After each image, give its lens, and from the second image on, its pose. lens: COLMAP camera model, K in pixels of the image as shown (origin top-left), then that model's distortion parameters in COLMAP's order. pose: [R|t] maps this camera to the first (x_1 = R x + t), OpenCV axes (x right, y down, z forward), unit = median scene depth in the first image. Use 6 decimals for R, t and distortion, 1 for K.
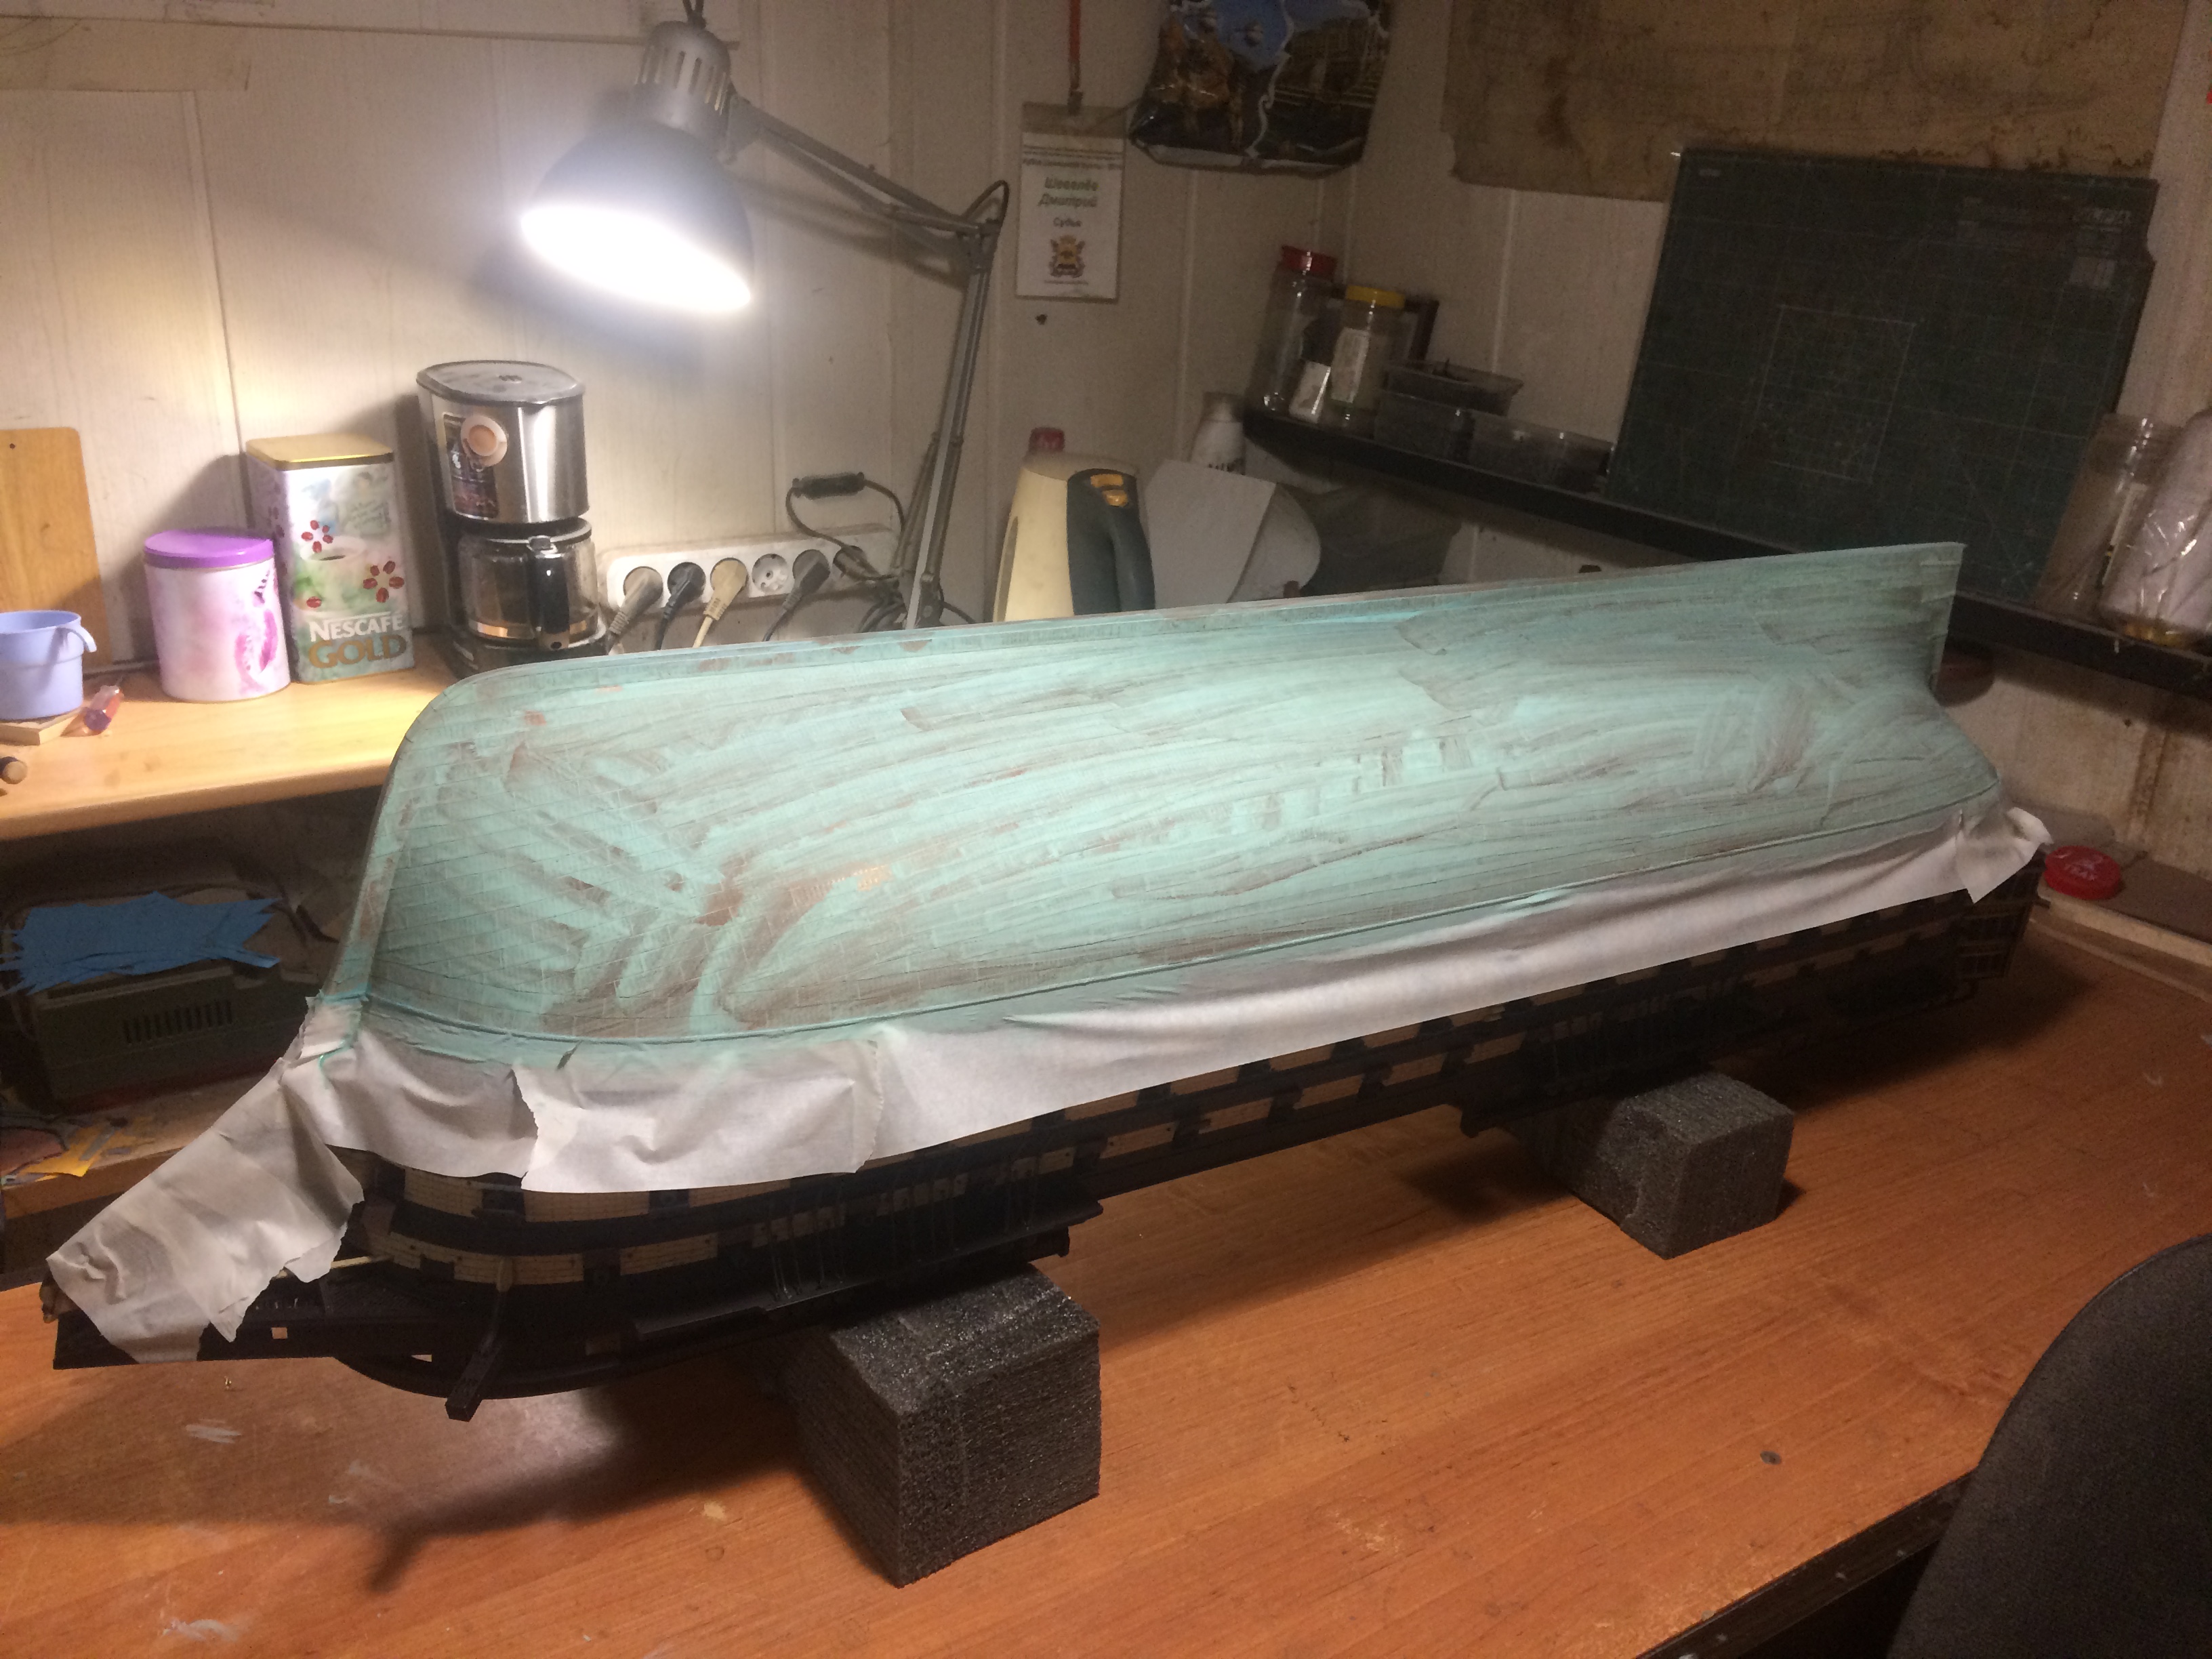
lens RADIAL K [[1872.4, 0, 1112.1], [0, 1872.4, 839.8], [0, 0, 1]] dist [0.113902, -0.198400]
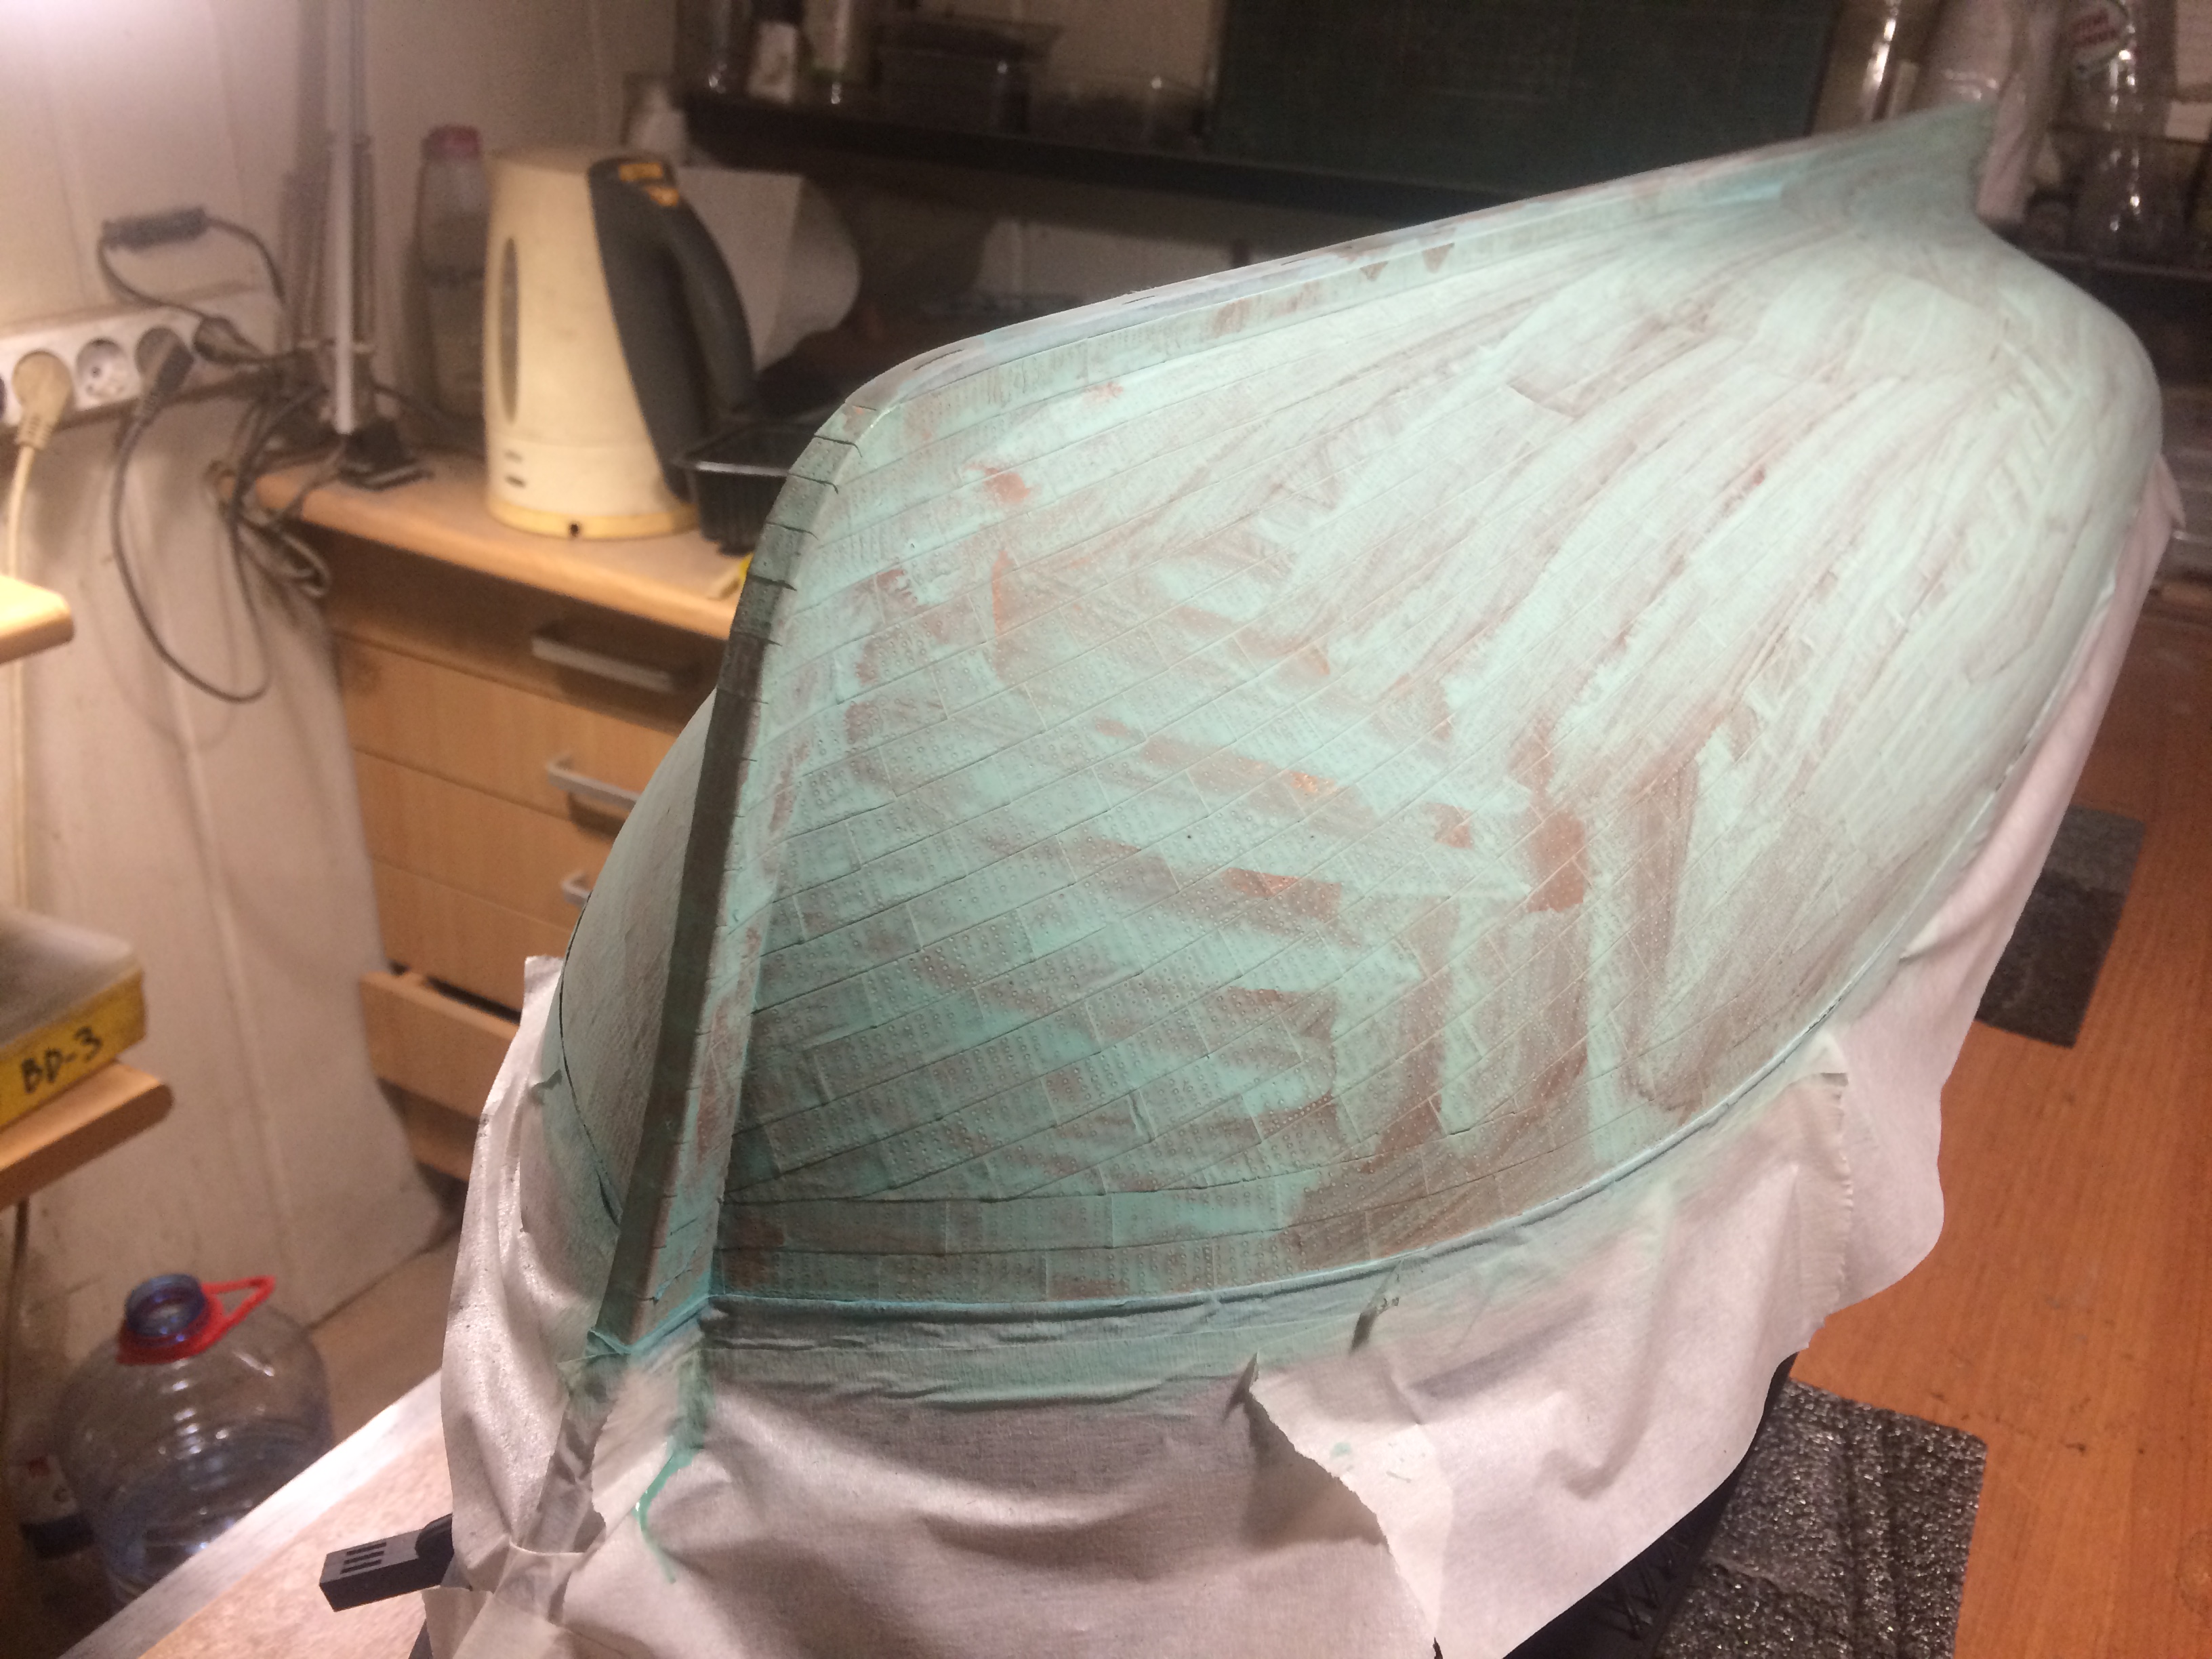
lens RADIAL K [[1872.4, 0, 1112.1], [0, 1872.4, 839.8], [0, 0, 1]] dist [0.113902, -0.198400]
pose [[0.891587, -0.212932, 0.399665, -0.457441], [0.168533, 0.975182, 0.143583, -0.045761], [-0.420320, -0.060660, 0.905346, 0.650332]]
